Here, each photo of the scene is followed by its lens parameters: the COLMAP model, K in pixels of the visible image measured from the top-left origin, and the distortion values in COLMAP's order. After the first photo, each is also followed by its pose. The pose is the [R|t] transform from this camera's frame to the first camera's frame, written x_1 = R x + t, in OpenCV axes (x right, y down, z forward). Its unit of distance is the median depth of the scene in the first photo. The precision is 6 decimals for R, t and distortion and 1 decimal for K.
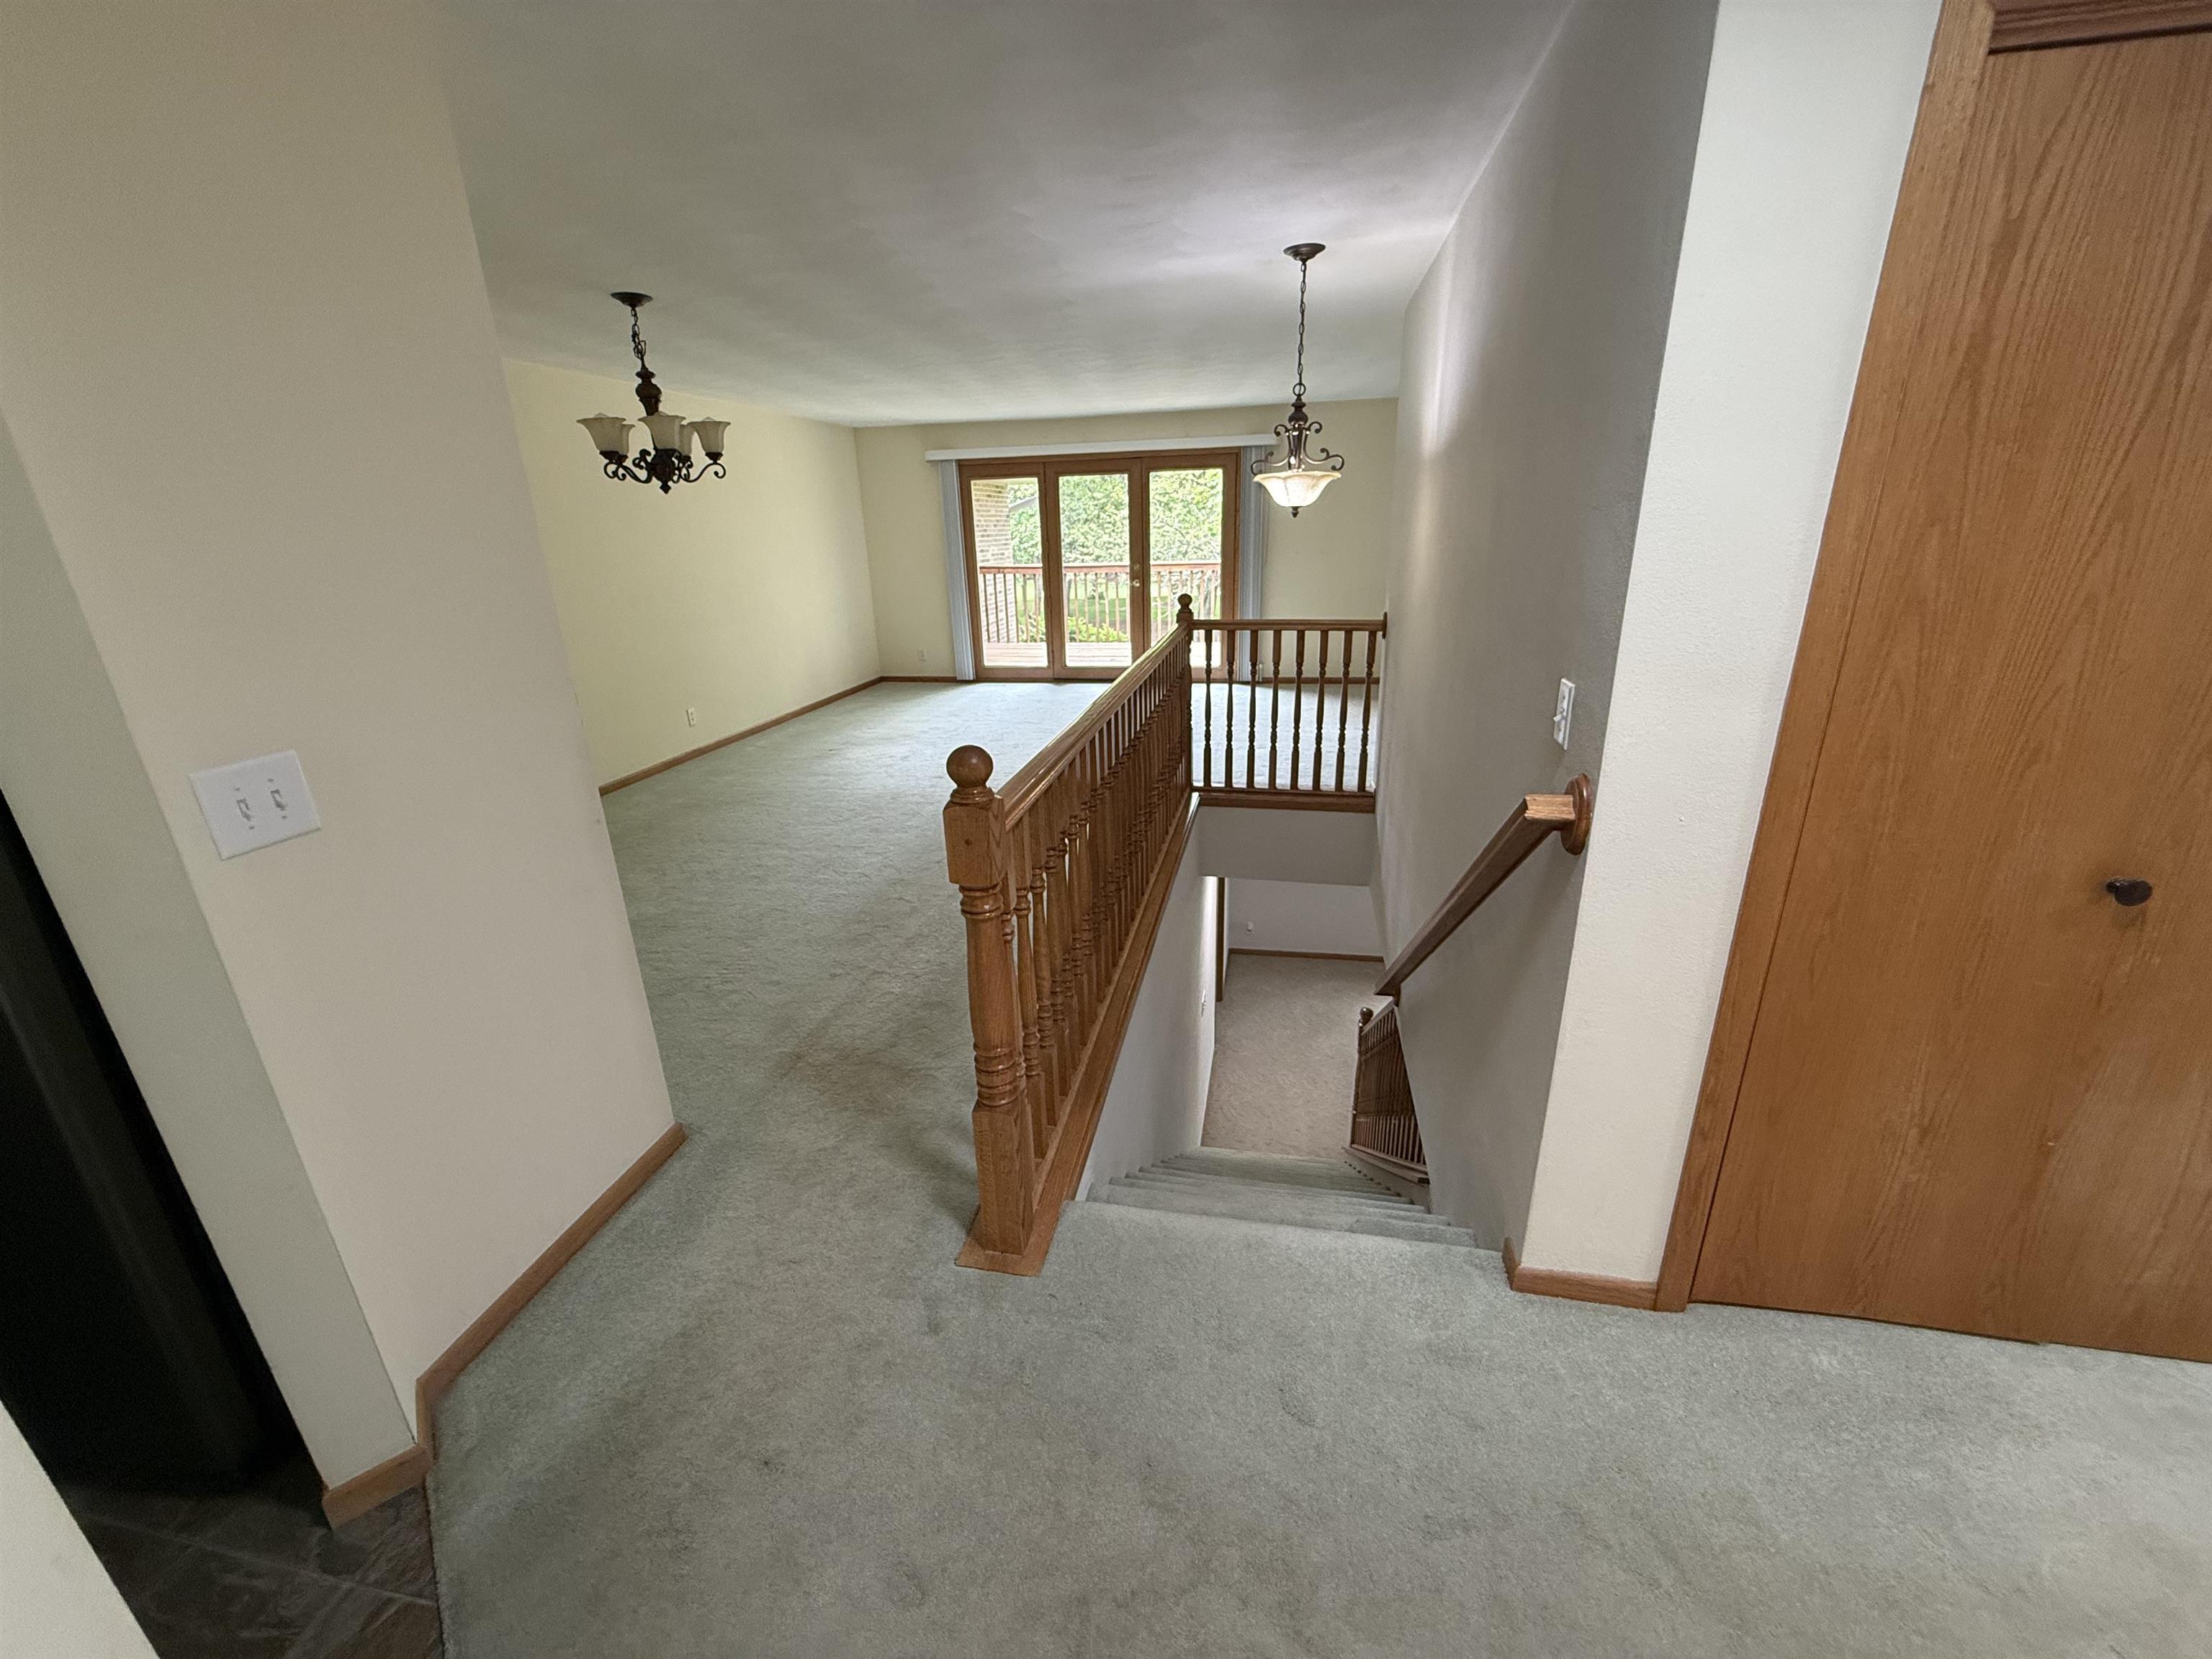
lens RADIAL K [[877.4, 0, 1101.7], [0, 877.4, 831.0], [0, 0, 1]] dist [-0.002015, 0.000718]
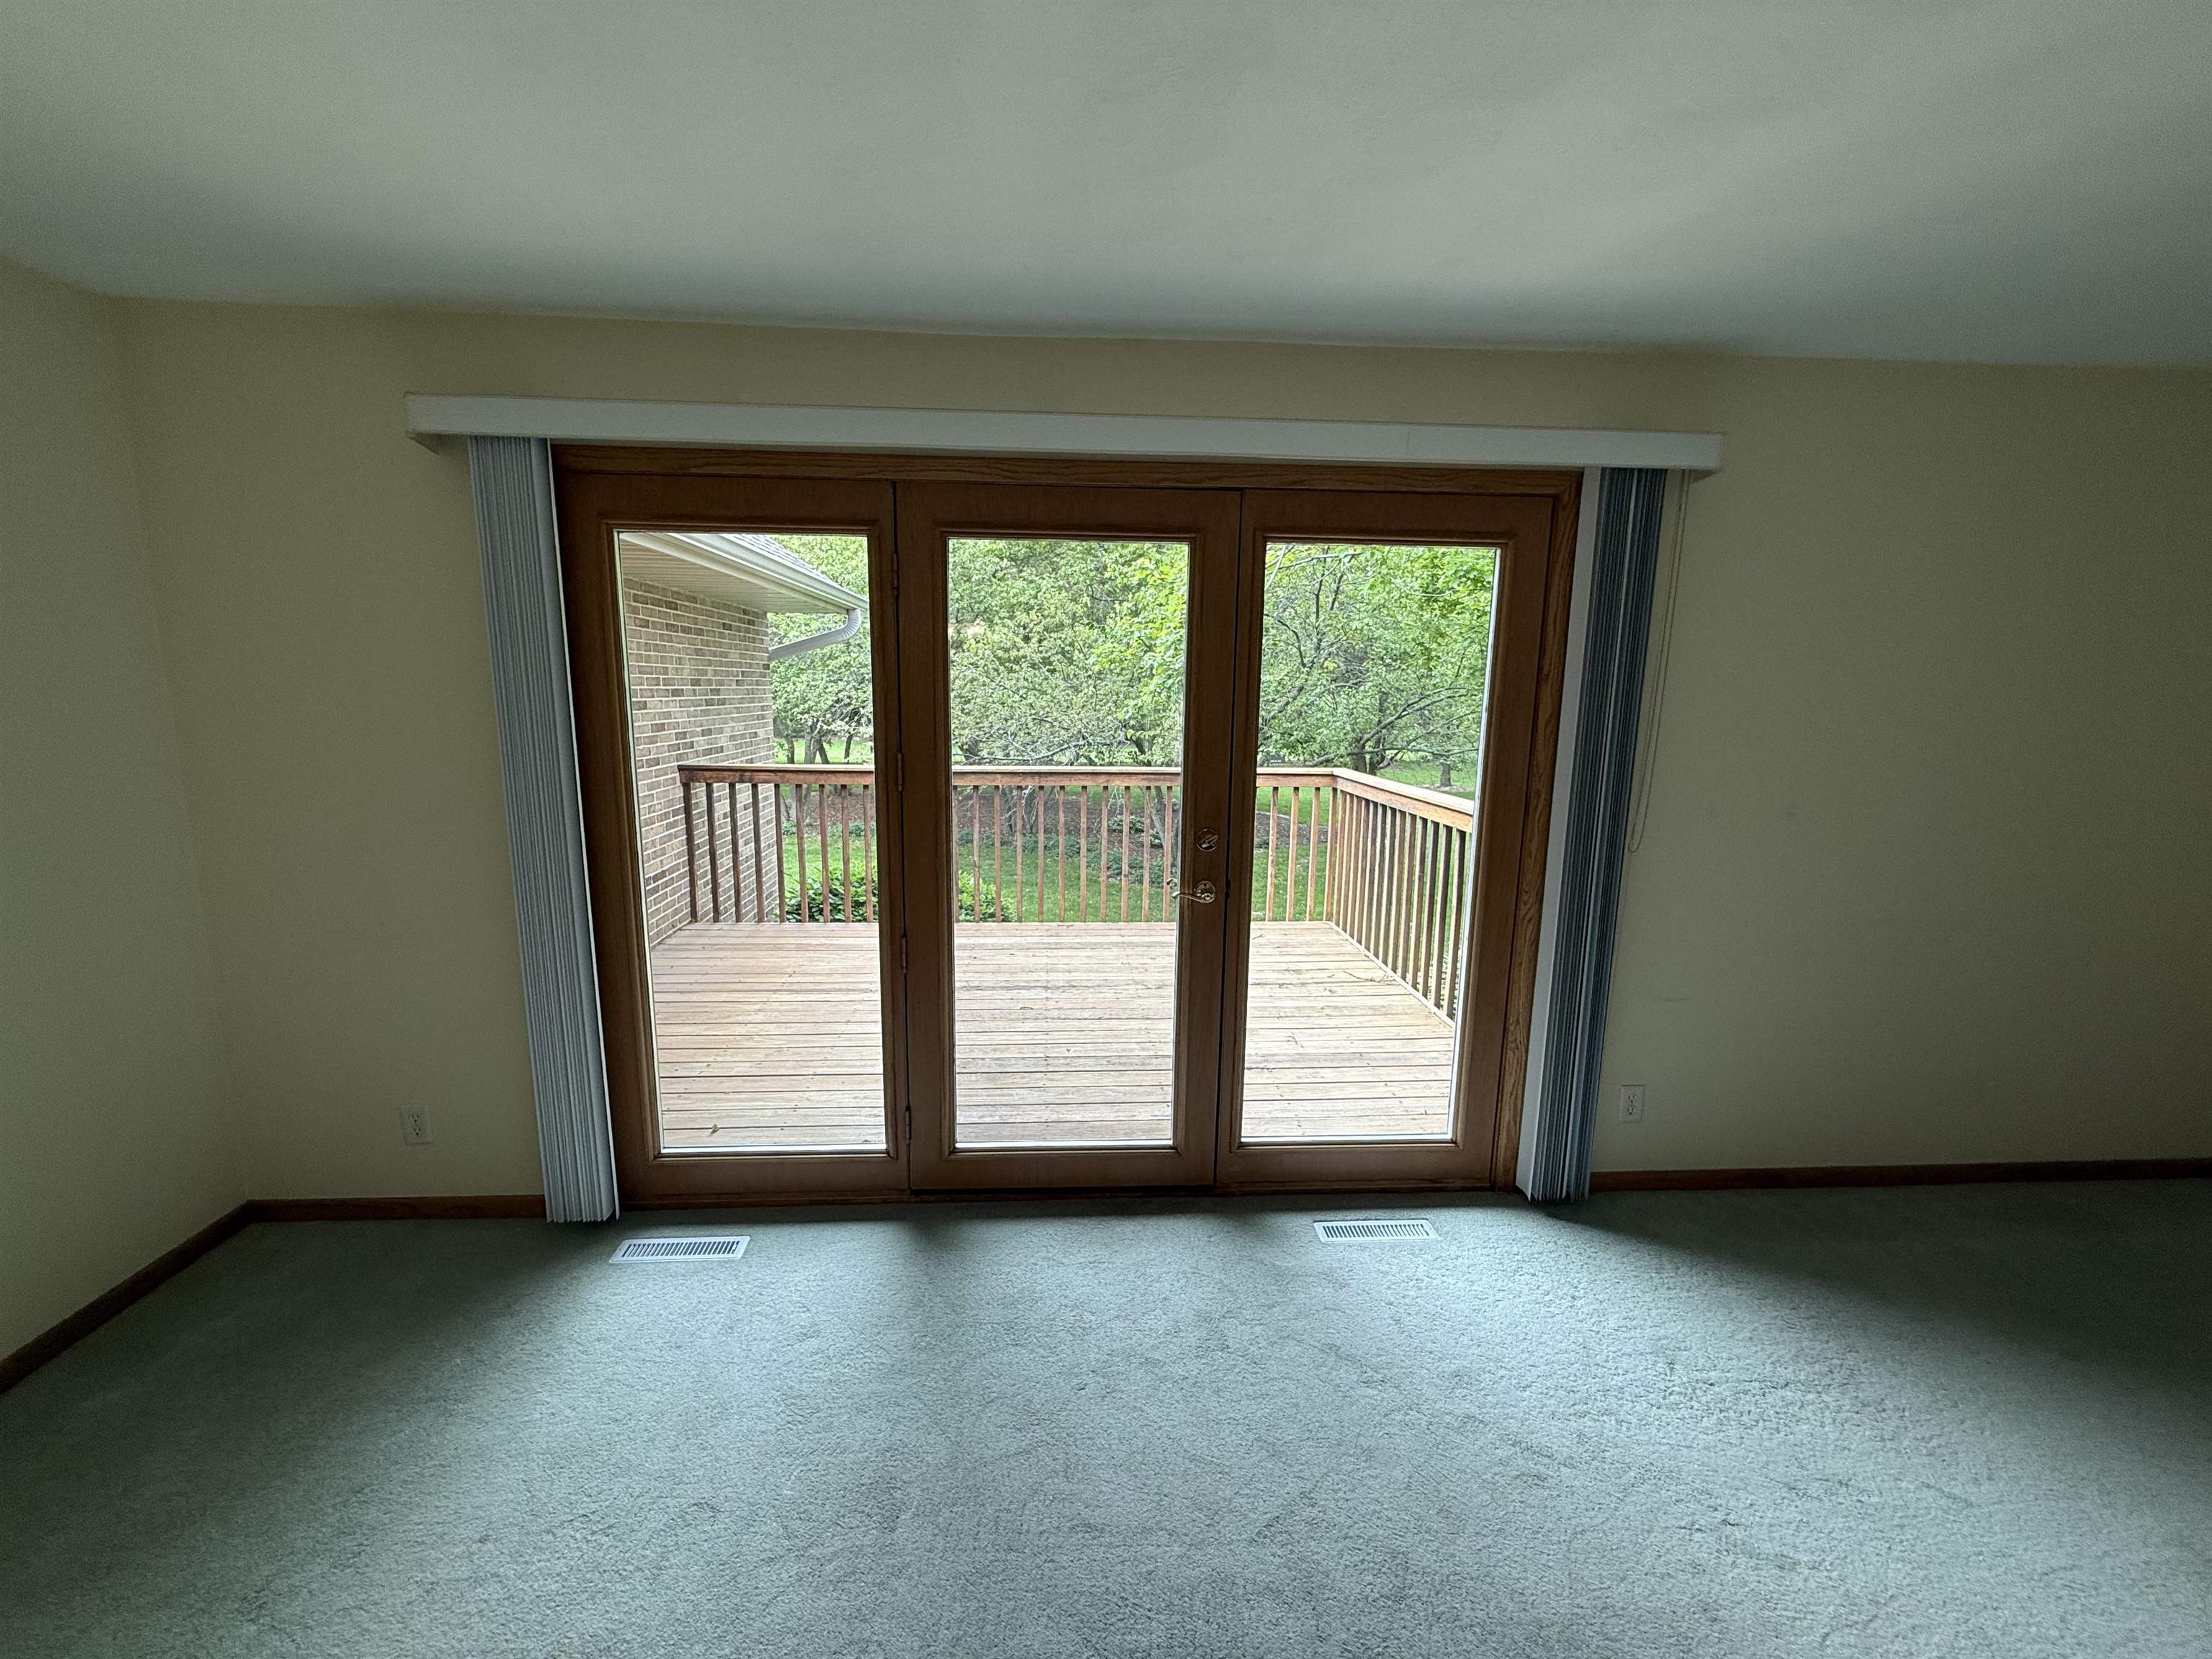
lens RADIAL K [[877.4, 0, 1101.7], [0, 877.4, 831.0], [0, 0, 1]] dist [-0.002015, 0.000718]
pose [[0.965995, -0.000326, 0.258562, -0.072805], [0.043340, 0.986055, -0.160677, -0.258291], [-0.254904, 0.166419, 0.952538, 0.722406]]
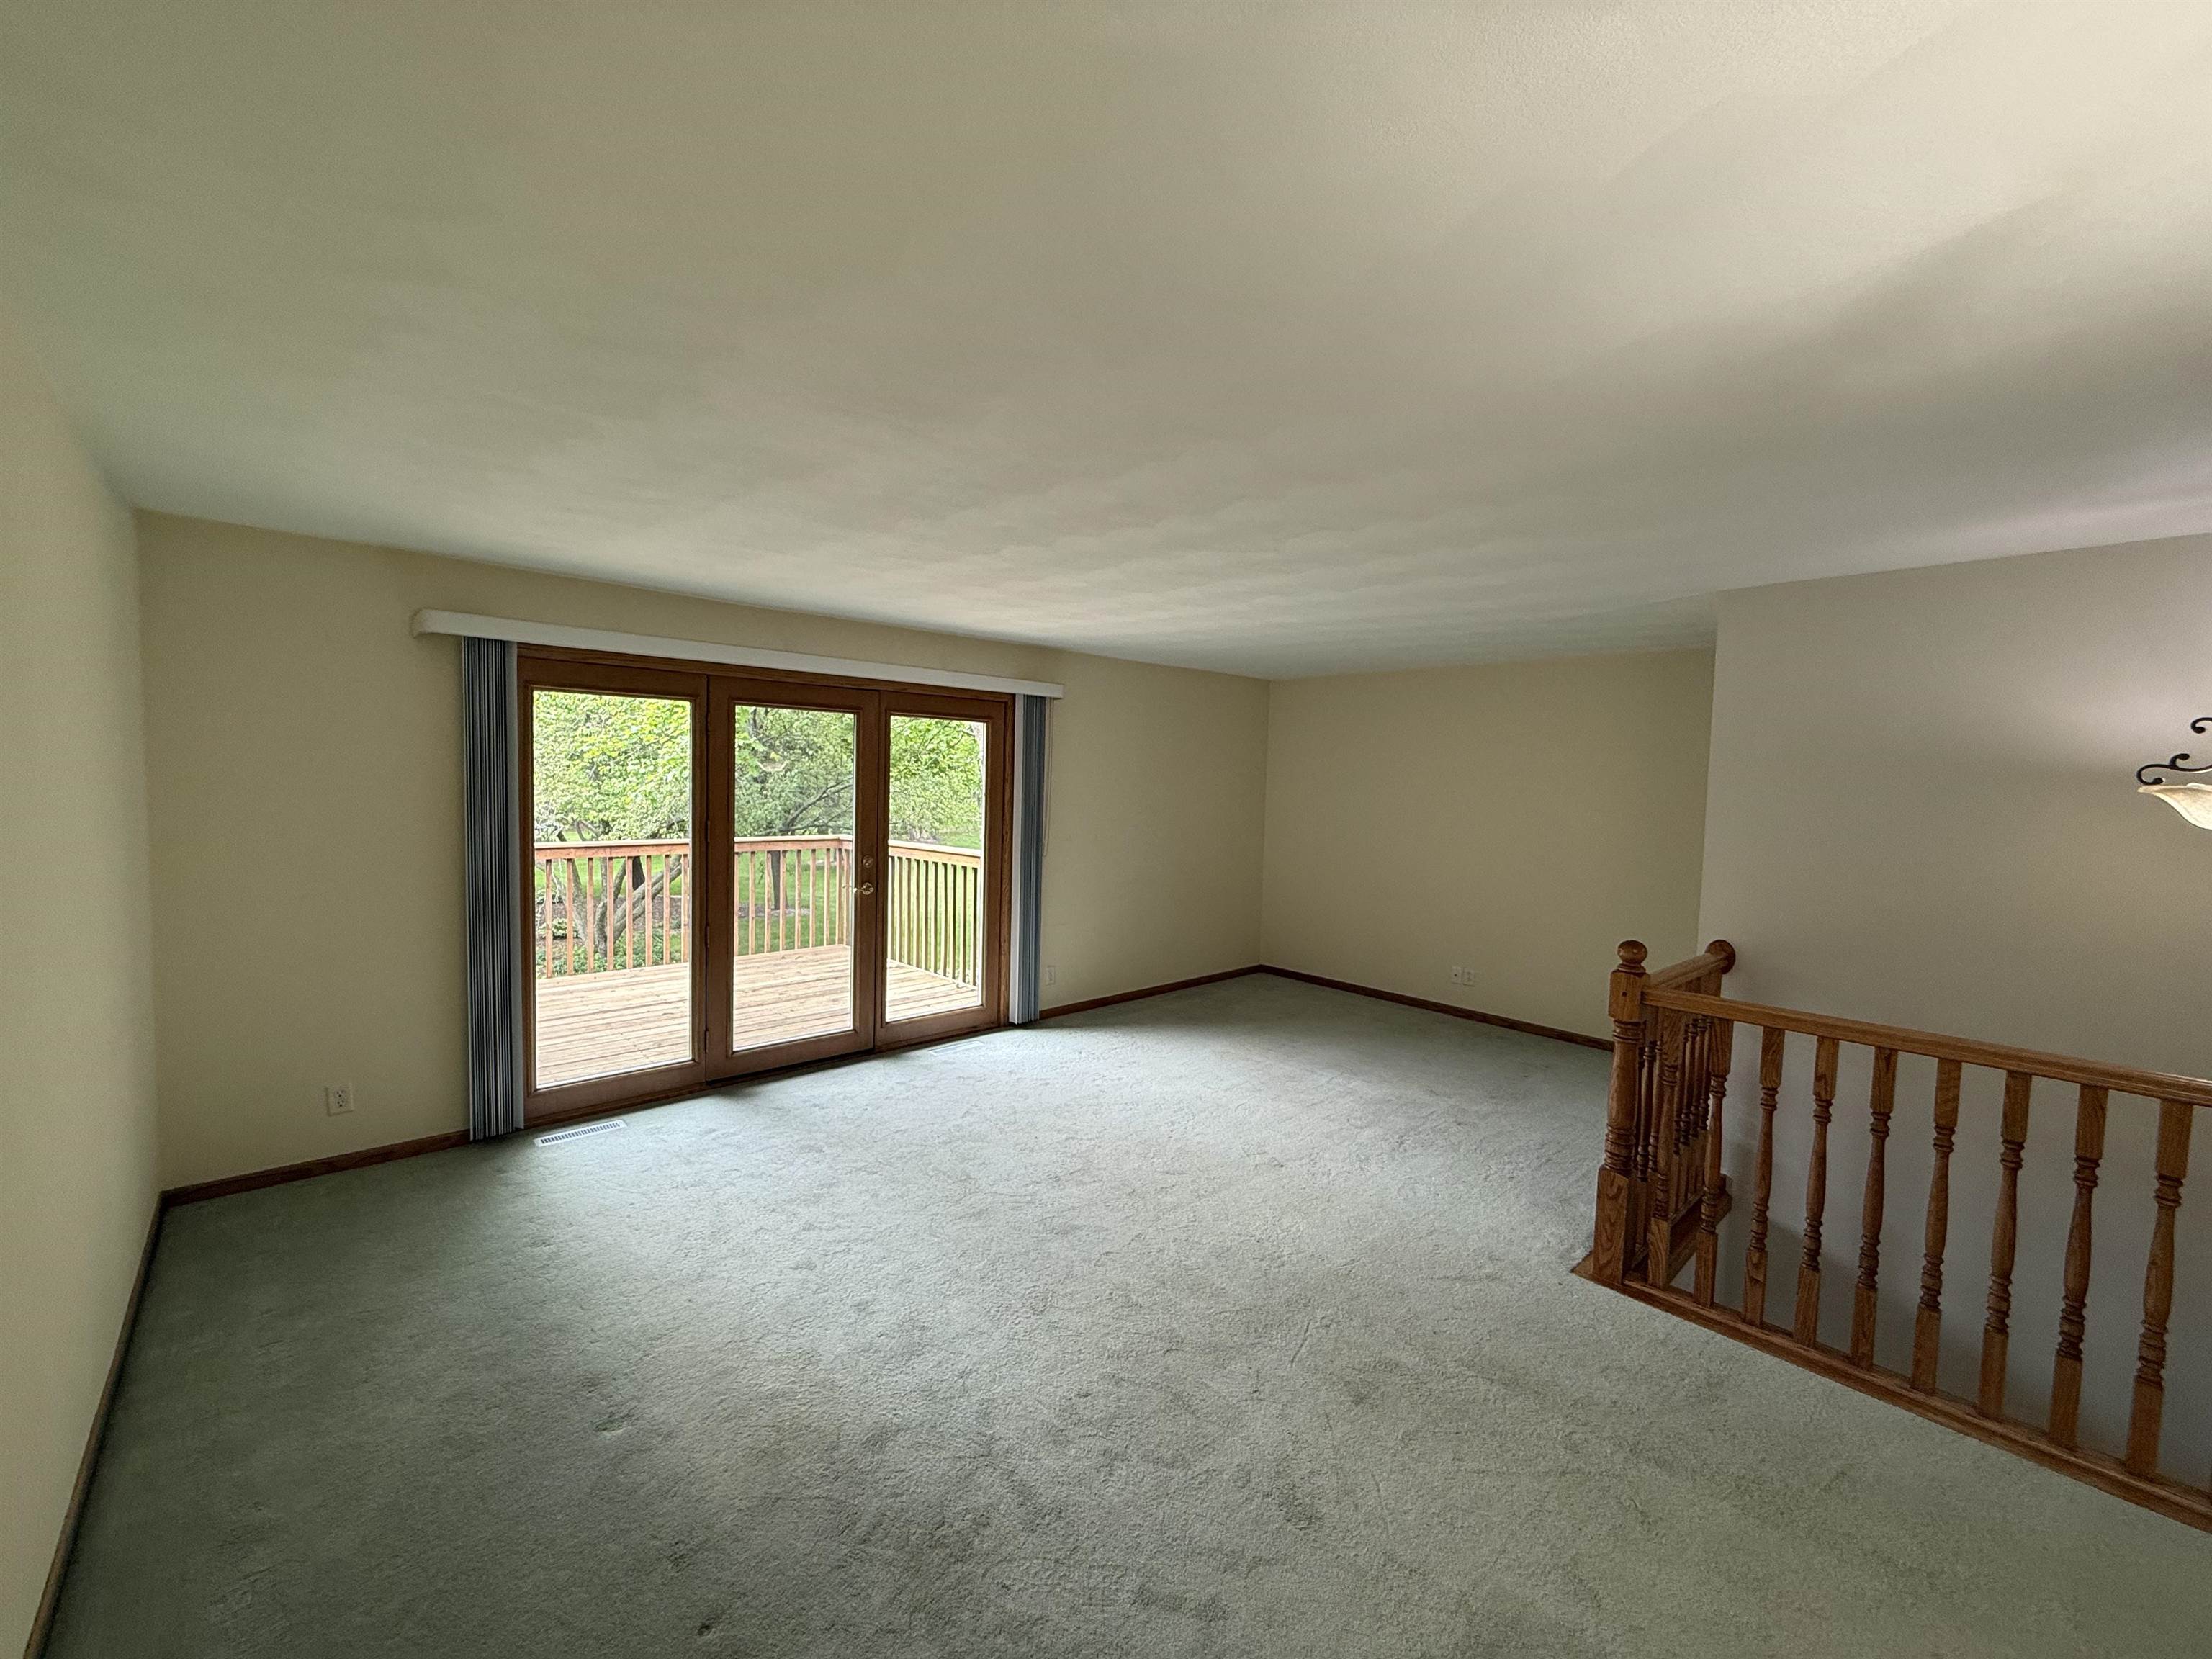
lens RADIAL K [[877.4, 0, 1101.7], [0, 877.4, 831.0], [0, 0, 1]] dist [-0.002015, 0.000718]
pose [[0.588669, -0.004990, 0.808358, -0.343419], [0.221150, 0.962827, -0.155104, -0.195519], [-0.777535, 0.270074, 0.567890, 0.536988]]
